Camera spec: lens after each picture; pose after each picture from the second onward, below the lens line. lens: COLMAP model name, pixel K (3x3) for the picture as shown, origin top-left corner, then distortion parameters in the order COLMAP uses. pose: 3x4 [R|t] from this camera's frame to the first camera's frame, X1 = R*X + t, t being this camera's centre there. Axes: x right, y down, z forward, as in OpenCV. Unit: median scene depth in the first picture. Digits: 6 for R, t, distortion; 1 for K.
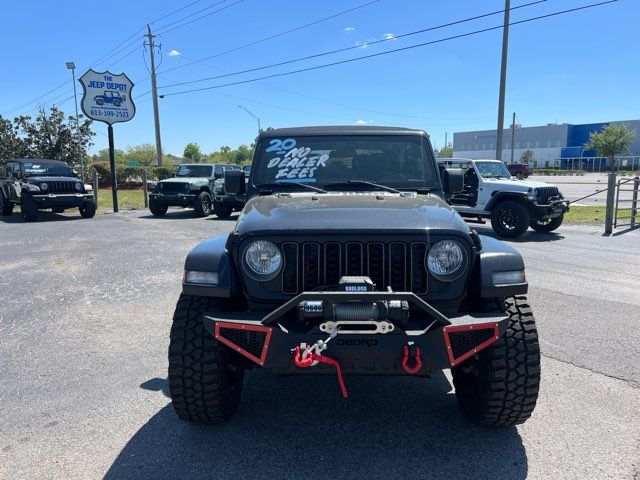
lens RADIAL K [[489.1, 0, 320.0], [0, 489.1, 240.0], [0, 0, 1]] dist [0.042119, -0.045963]
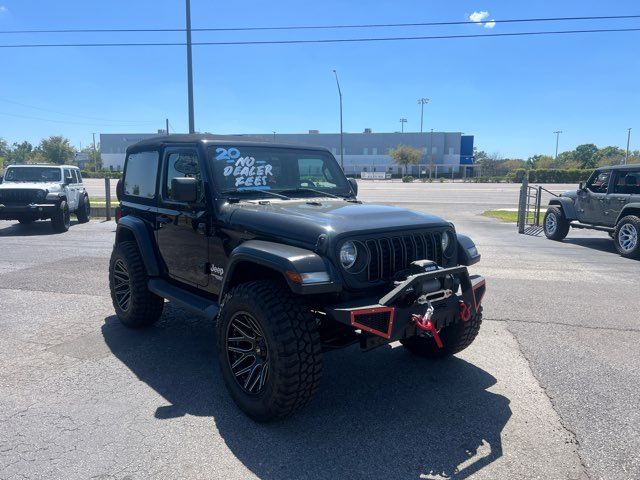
lens RADIAL K [[489.1, 0, 320.0], [0, 489.1, 240.0], [0, 0, 1]] dist [0.042119, -0.045963]
pose [[0.749450, -0.072834, 0.658042, -0.647698], [0.078961, 0.996669, 0.020385, -0.019630], [-0.657335, 0.036682, 0.752705, 0.107420]]
